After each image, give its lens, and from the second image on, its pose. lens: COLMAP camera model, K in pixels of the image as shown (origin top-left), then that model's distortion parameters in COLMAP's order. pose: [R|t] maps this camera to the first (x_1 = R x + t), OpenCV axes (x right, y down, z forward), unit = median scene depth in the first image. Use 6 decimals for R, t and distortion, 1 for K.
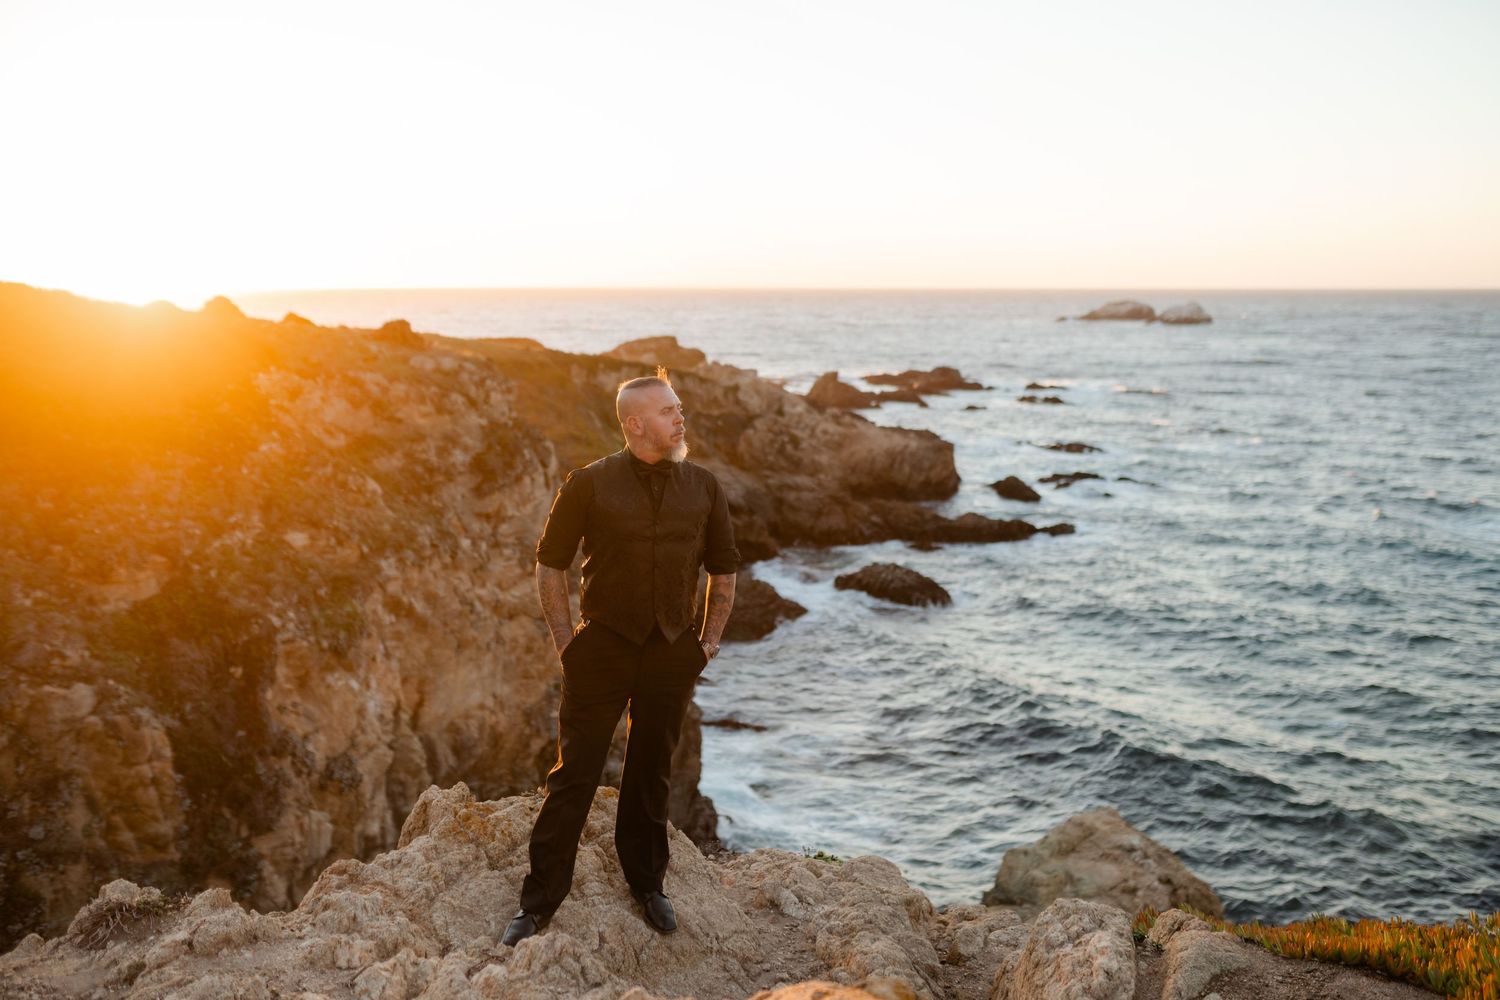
lens RADIAL K [[1431.4, 0, 764.6], [0, 1431.4, 500.7], [0, 0, 1]] dist [-0.005420, 0.012029]
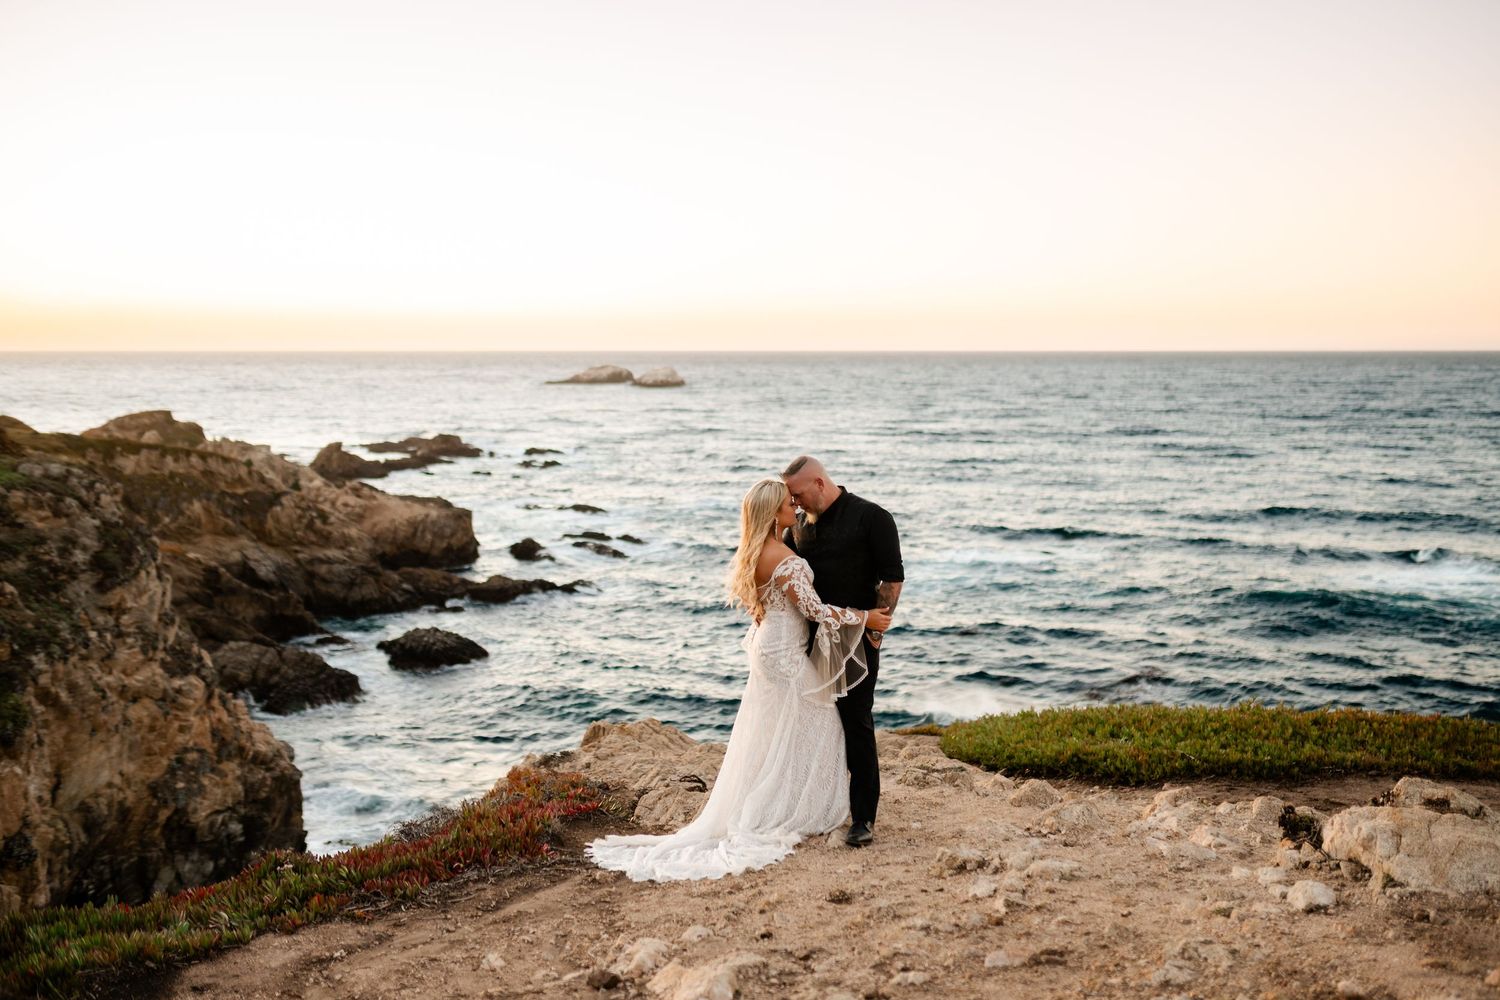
lens RADIAL K [[1417.0, 0, 760.4], [0, 1417.0, 500.1], [0, 0, 1]] dist [0.005038, -0.001021]
pose [[0.936461, -0.037908, 0.348717, -0.103444], [0.051817, 0.998186, -0.030641, -0.013322], [-0.346923, 0.046764, 0.936727, -0.190644]]
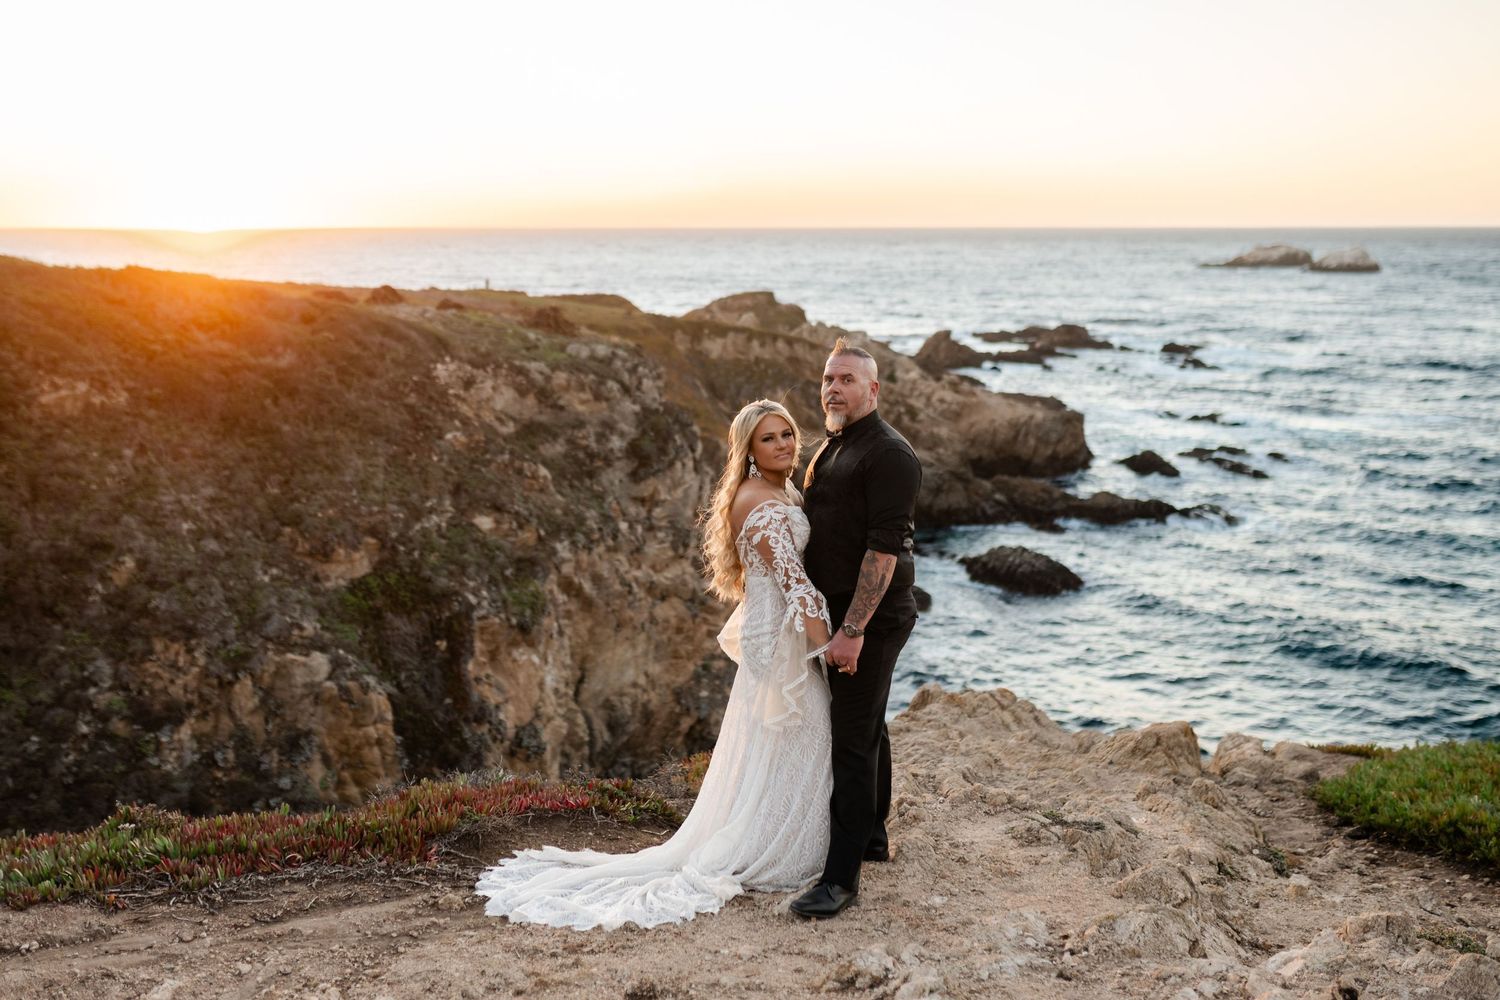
lens RADIAL K [[1638.5, 0, 721.7], [0, 1638.5, 441.5], [0, 0, 1]] dist [-0.001861, -0.001086]
pose [[0.996740, 0.008604, -0.080226, -0.042263], [-0.009820, 0.999843, -0.014770, -0.014670], [0.080087, 0.015510, 0.996667, -0.176293]]
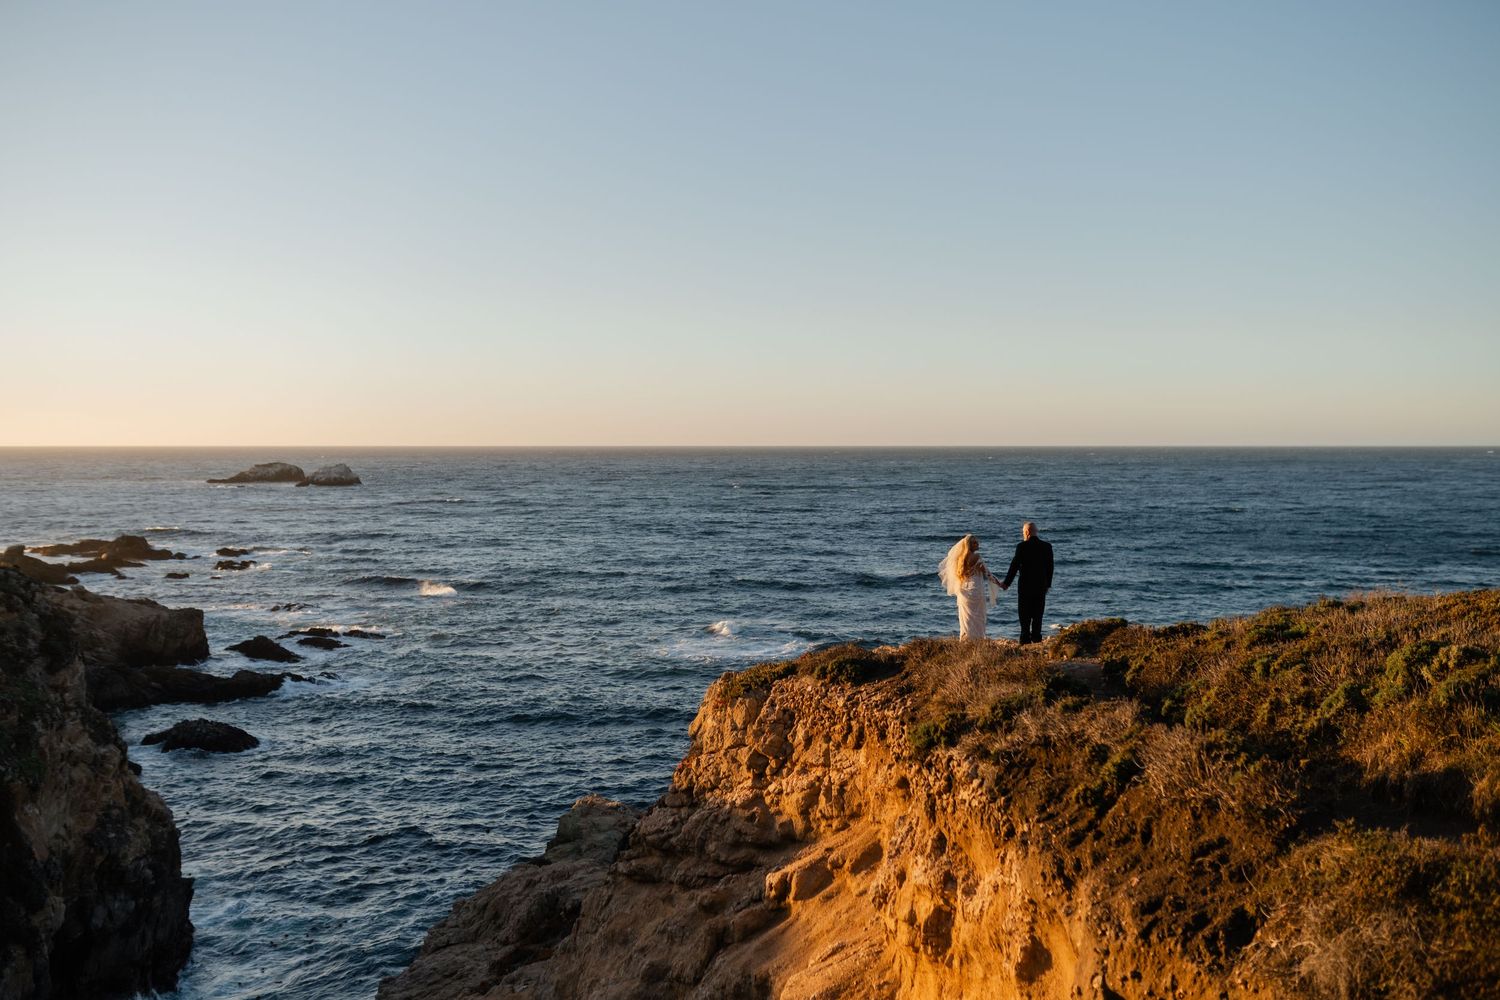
lens RADIAL K [[1447.8, 0, 749.8], [0, 1447.8, 499.1], [0, 0, 1]] dist [0.002031, 0.014382]
pose [[0.830983, -0.024493, 0.555759, -0.401078], [0.083586, 0.993186, -0.081209, 0.000253], [-0.549983, 0.113937, 0.827368, -0.464981]]
